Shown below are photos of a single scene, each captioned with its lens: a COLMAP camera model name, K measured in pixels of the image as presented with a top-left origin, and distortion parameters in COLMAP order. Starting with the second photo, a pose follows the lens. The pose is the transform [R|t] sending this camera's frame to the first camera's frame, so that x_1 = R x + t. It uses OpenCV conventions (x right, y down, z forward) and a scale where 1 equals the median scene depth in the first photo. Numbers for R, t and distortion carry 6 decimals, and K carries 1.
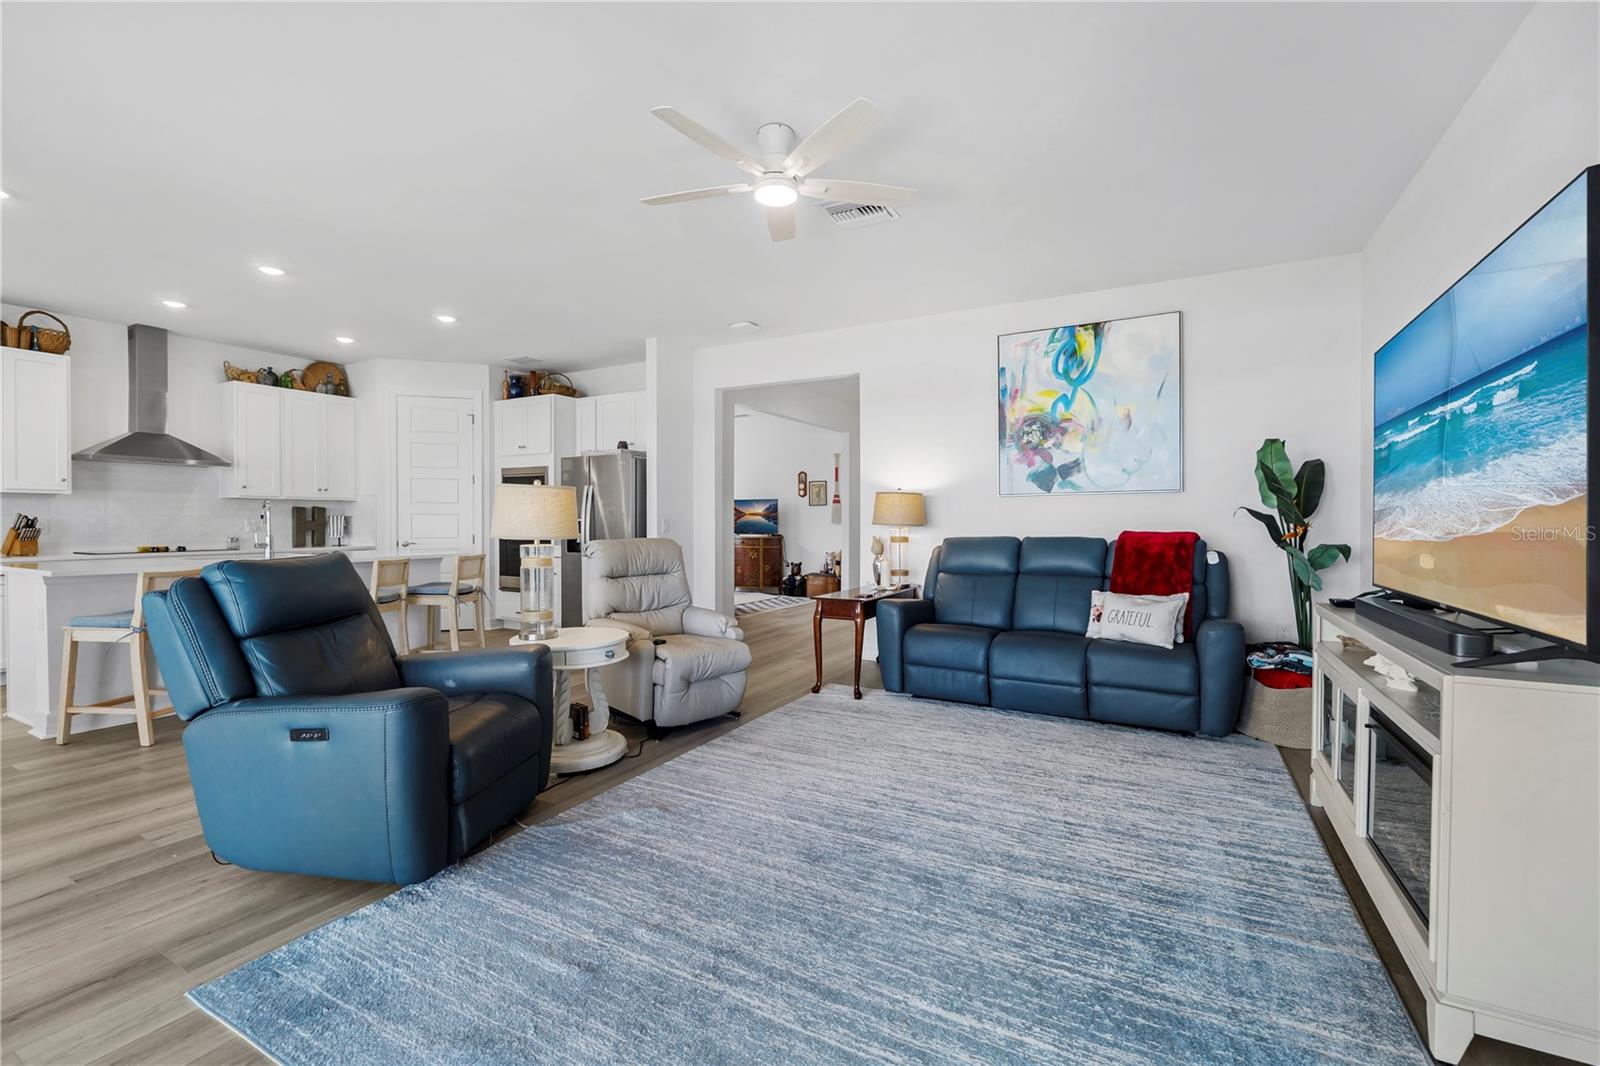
lens RADIAL K [[683.5, 0, 794.3], [0, 683.5, 535.7], [0, 0, 1]] dist [-0.003045, -0.000128]
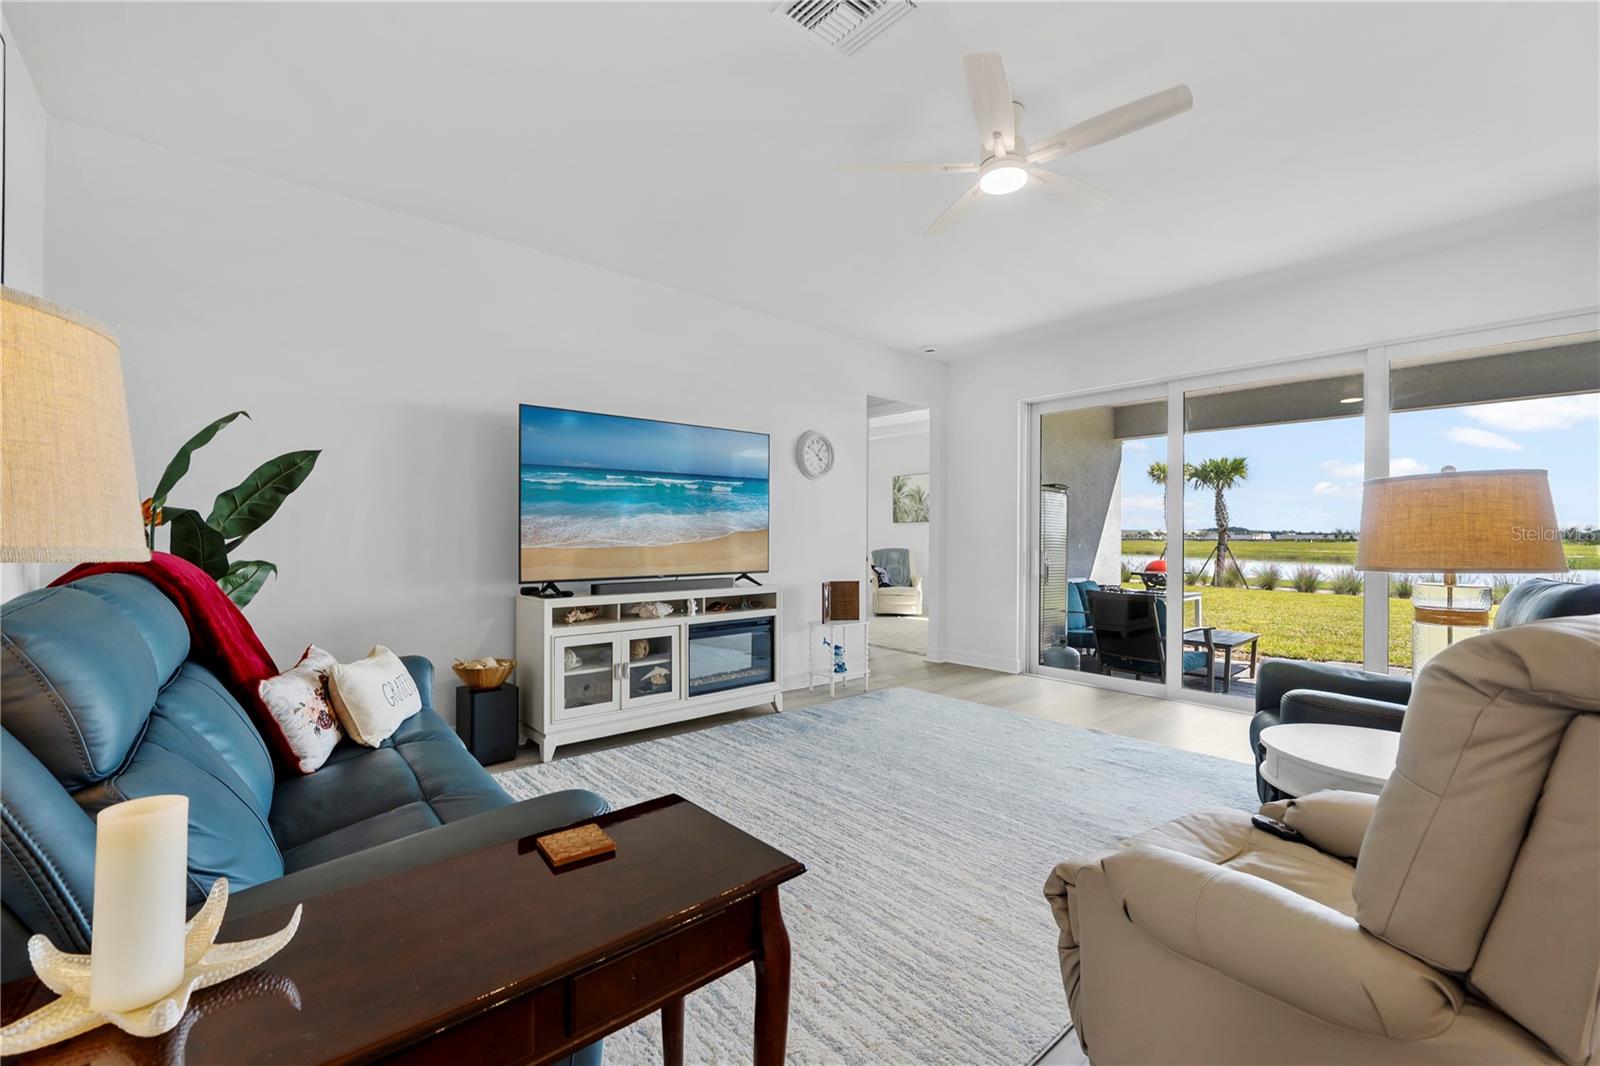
lens RADIAL K [[683.5, 0, 794.3], [0, 683.5, 535.7], [0, 0, 1]] dist [-0.003045, -0.000128]
pose [[-0.939222, -0.007029, 0.343238, -0.083685], [-0.002412, 0.999901, 0.013879, -0.035182], [-0.343301, 0.012207, -0.939146, 2.030518]]
